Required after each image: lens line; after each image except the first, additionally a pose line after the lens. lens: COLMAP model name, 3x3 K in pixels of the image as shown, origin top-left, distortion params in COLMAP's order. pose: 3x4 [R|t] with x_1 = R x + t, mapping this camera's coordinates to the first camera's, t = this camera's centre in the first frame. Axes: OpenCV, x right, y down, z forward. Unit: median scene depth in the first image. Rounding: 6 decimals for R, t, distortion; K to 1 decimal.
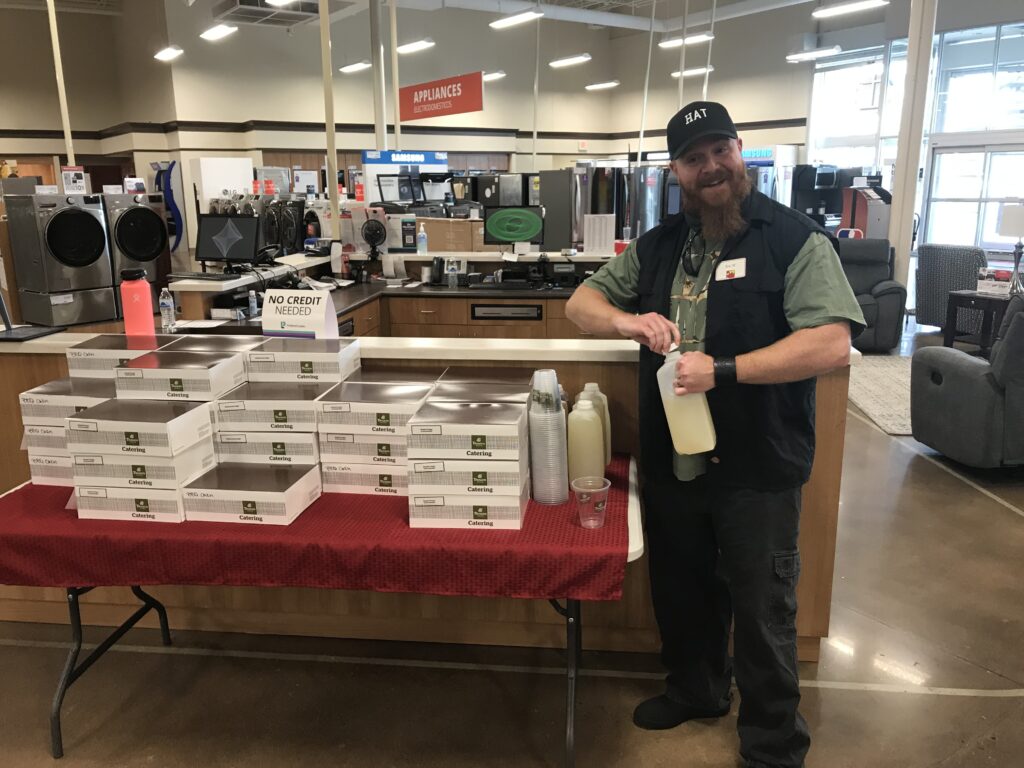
lens RADIAL K [[846.8, 0, 512.0], [0, 846.8, 384.0], [0, 0, 1]] dist [-0.002613, 0.008954]
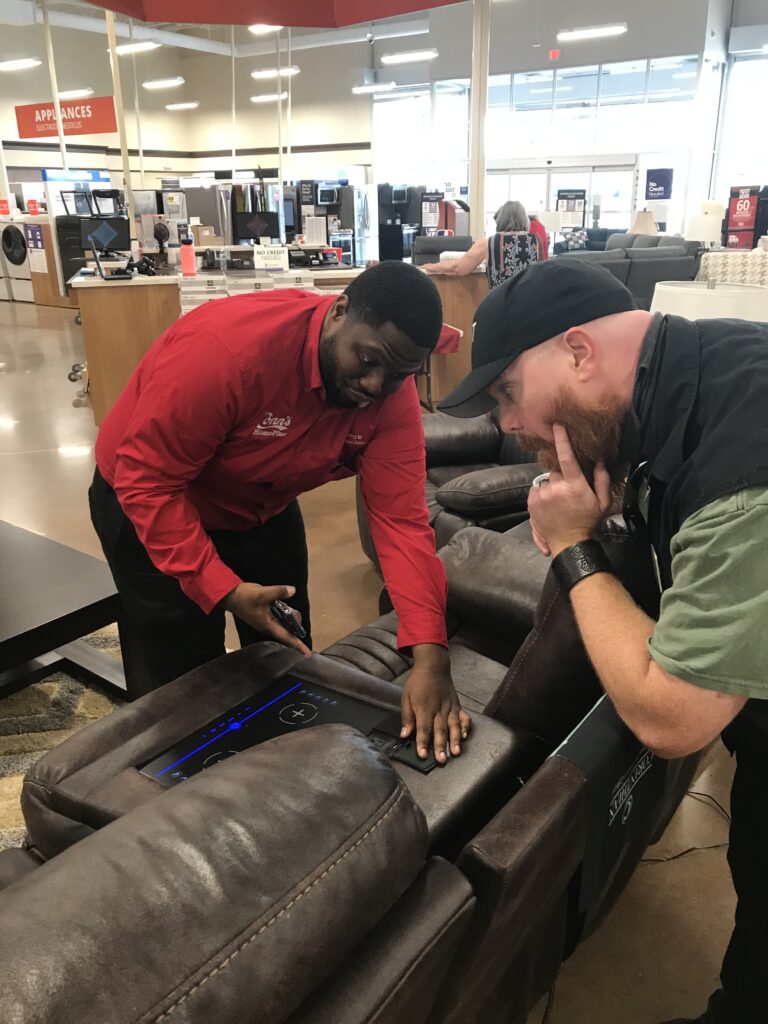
lens RADIAL K [[846.8, 0, 384.0], [0, 846.8, 512.0], [0, 0, 1]] dist [-0.002613, 0.008954]
pose [[0.927260, -0.130814, 0.350823, -0.354878], [0.088554, 0.987020, 0.133979, 0.119864], [-0.363795, -0.093167, 0.926808, -0.469314]]
